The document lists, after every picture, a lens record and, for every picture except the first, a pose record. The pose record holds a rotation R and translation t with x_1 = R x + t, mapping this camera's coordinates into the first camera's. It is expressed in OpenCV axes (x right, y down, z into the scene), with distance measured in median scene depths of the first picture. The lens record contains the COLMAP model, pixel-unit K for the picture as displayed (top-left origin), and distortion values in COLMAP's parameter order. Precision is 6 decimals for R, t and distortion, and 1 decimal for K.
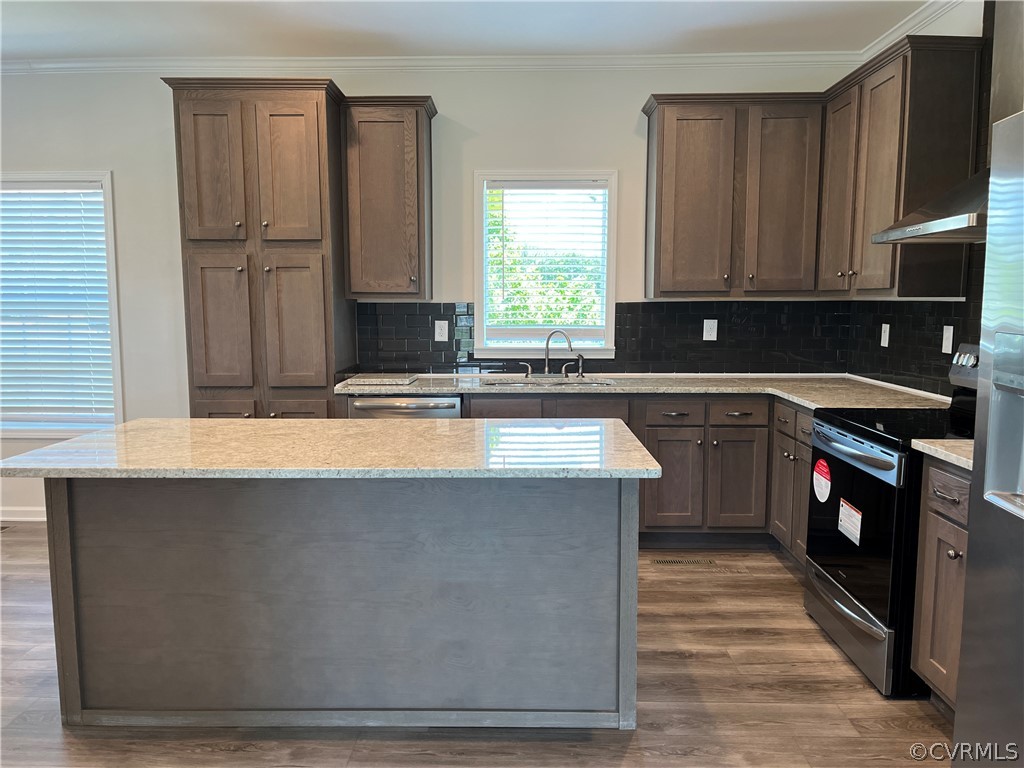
lens RADIAL K [[779.6, 0, 511.1], [0, 779.6, 390.5], [0, 0, 1]] dist [0.034353, -0.020275]
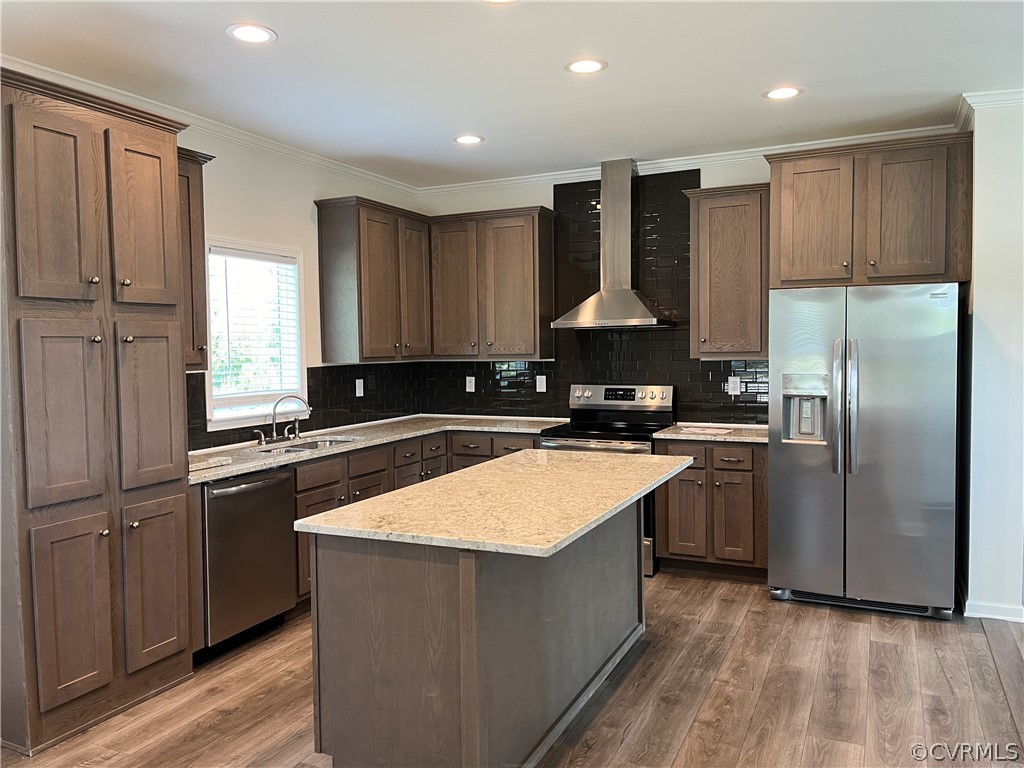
lens RADIAL K [[779.6, 0, 509.9], [0, 779.6, 384.6], [0, 0, 1]] dist [0.034353, -0.020275]
pose [[0.412734, -0.050771, 0.909436, -0.829989], [0.117702, 0.993047, 0.002021, -0.062932], [-0.903215, 0.106208, 0.415840, 0.312957]]
